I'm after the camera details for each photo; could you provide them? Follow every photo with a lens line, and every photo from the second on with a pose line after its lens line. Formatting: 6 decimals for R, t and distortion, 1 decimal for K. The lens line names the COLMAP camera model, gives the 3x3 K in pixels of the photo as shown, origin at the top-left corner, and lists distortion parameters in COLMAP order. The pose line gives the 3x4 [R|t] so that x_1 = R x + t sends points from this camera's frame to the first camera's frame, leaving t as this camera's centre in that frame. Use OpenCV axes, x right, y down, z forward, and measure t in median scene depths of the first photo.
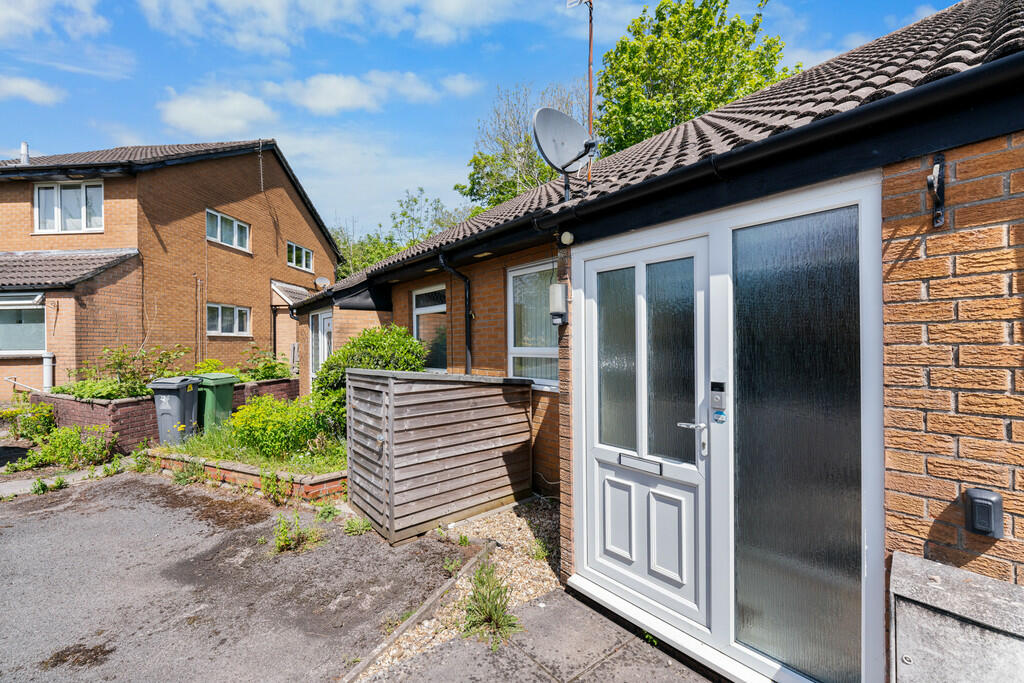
lens RADIAL K [[415.4, 0, 508.0], [0, 415.4, 348.0], [0, 0, 1]] dist [0.000501, -0.000466]
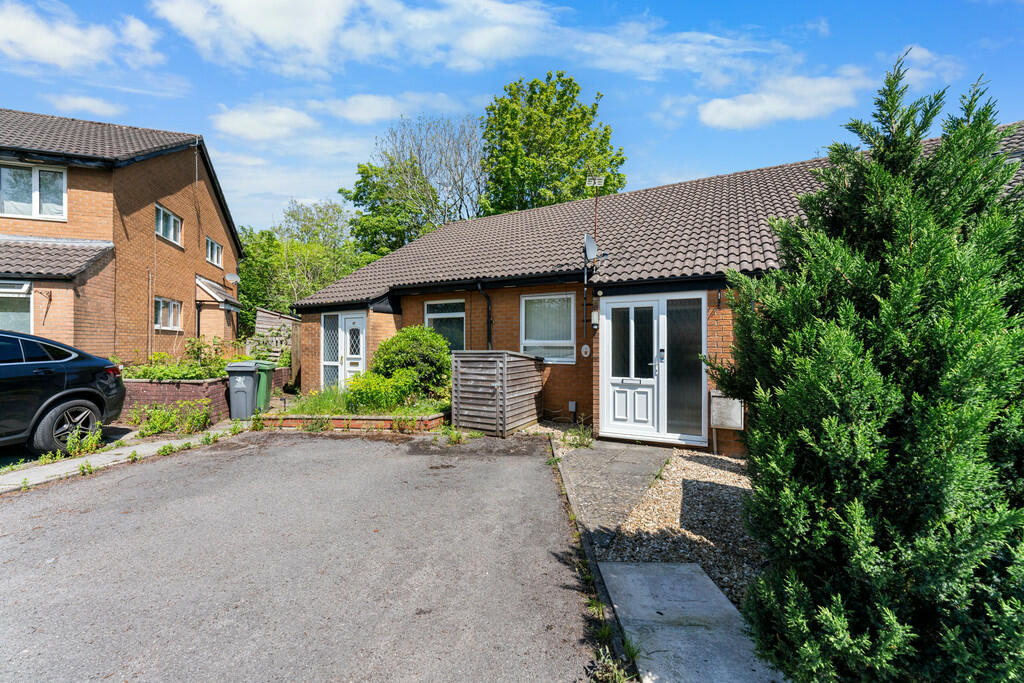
lens RADIAL K [[415.4, 0, 507.4], [0, 415.4, 348.2], [0, 0, 1]] dist [0.000501, -0.000466]
pose [[0.924108, 0.008770, 0.382030, -0.814789], [-0.006030, 0.999947, -0.008369, 0.051139], [-0.382083, 0.005430, 0.924112, -0.659431]]
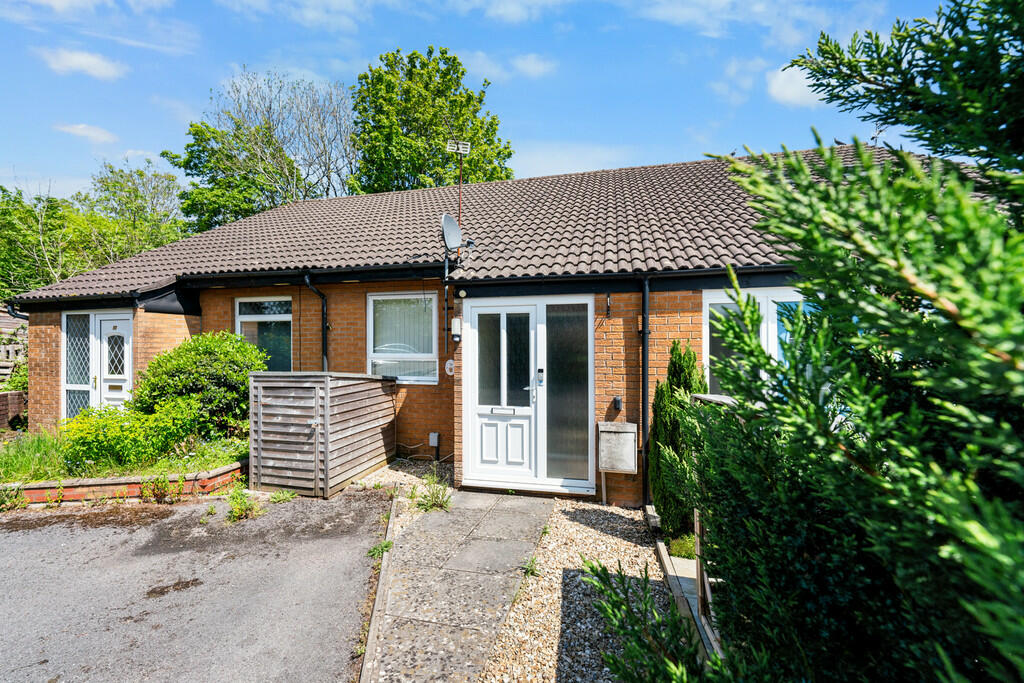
lens RADIAL K [[415.4, 0, 512.9], [0, 415.4, 352.6], [0, 0, 1]] dist [0.000501, -0.000466]
pose [[0.794789, -0.002178, 0.606882, -0.495368], [0.000848, 0.999997, 0.002479, -0.007592], [-0.606885, -0.001456, 0.794788, -0.364749]]
